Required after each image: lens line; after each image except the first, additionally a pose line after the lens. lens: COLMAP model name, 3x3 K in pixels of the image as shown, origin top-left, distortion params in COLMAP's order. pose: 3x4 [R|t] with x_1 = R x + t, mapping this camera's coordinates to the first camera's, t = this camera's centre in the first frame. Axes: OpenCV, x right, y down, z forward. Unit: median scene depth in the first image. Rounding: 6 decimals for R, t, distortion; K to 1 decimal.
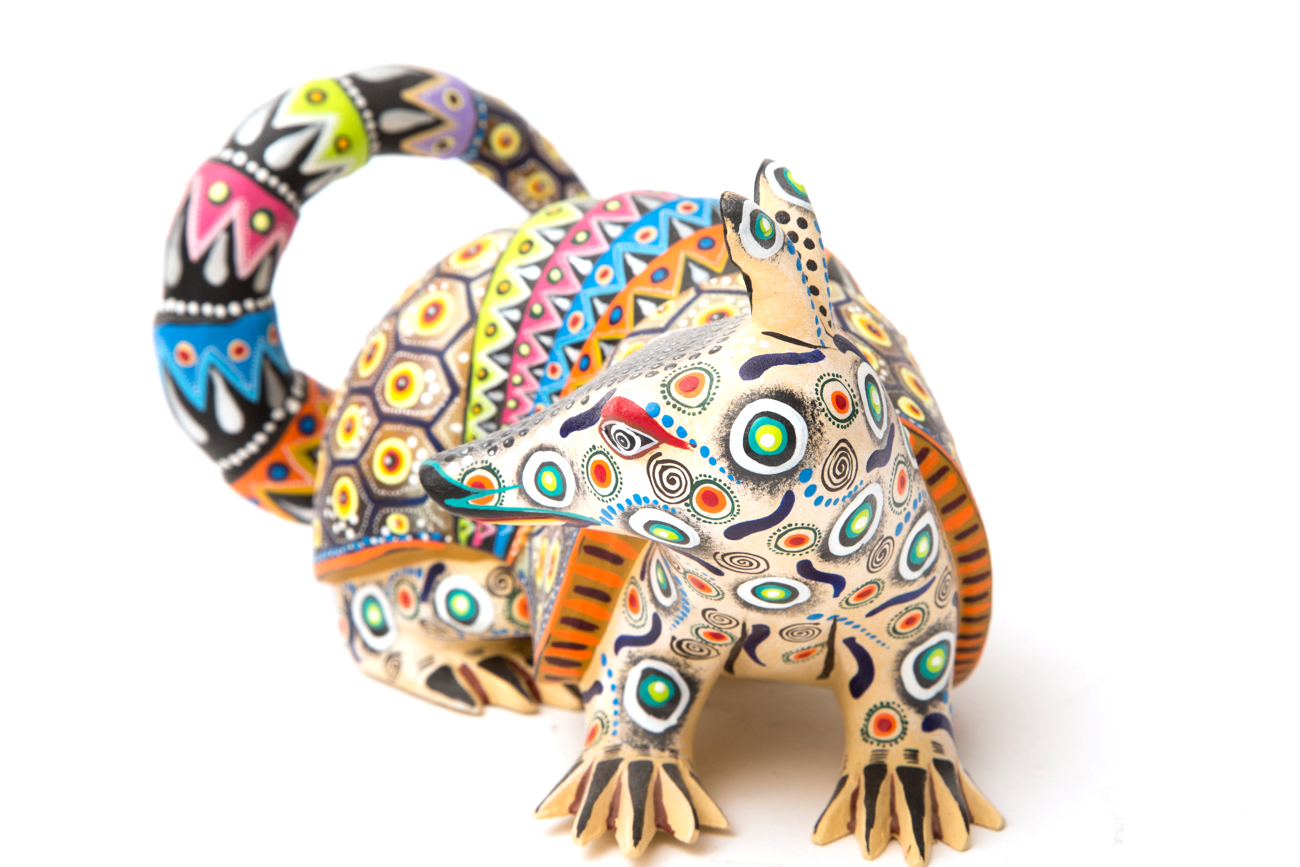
lens RADIAL K [[3276.8, 0, 650.0], [0, 3276.8, 433.5], [0, 0, 1]] dist [0.344296, 0.329458]
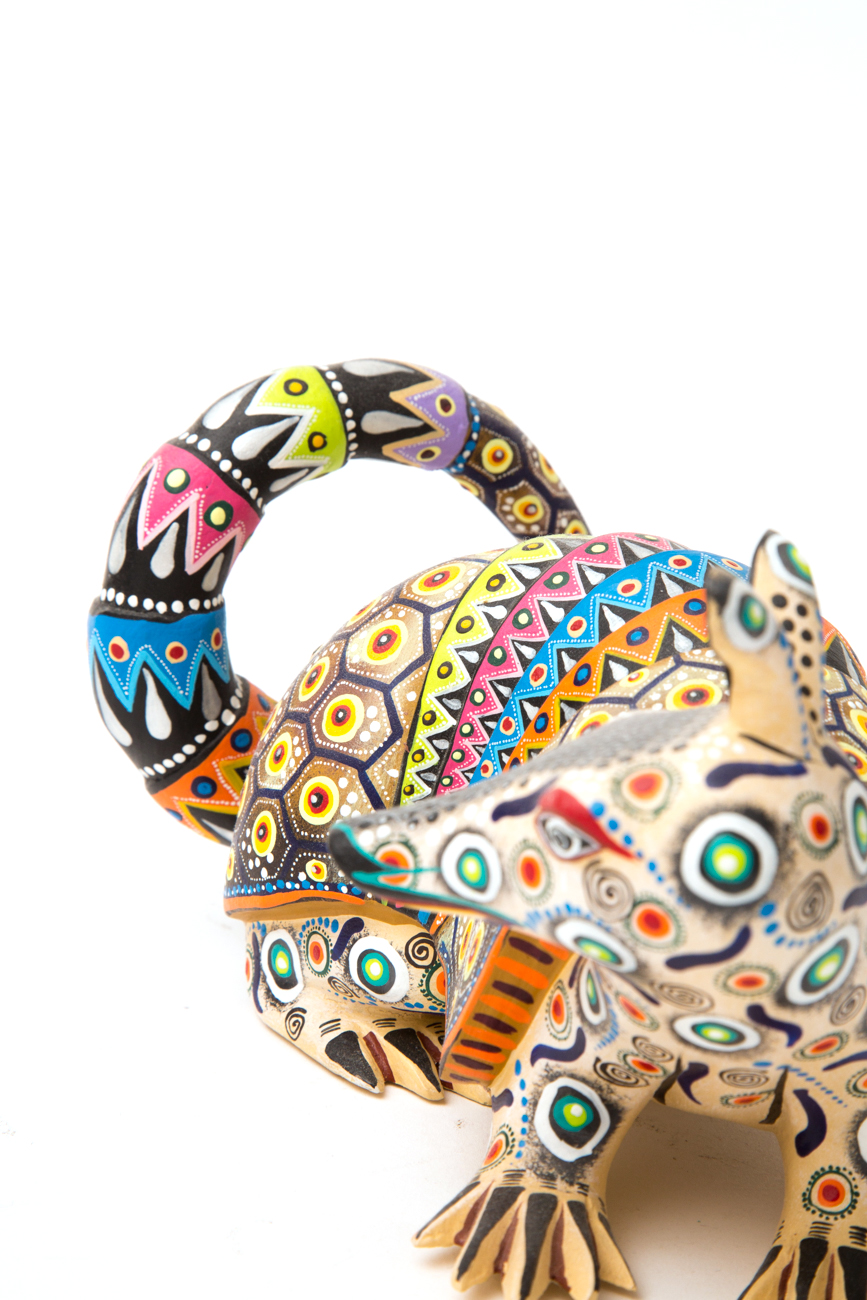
lens RADIAL K [[3084.8, 0, 433.5], [0, 3084.8, 650.0], [0, 0, 1]] dist [0.228561, 0.460080]
pose [[0.989274, 0.123869, -0.077418, 0.013660], [-0.124813, 0.992152, -0.007467, -0.032150], [0.075886, 0.017050, 0.996971, 0.171623]]
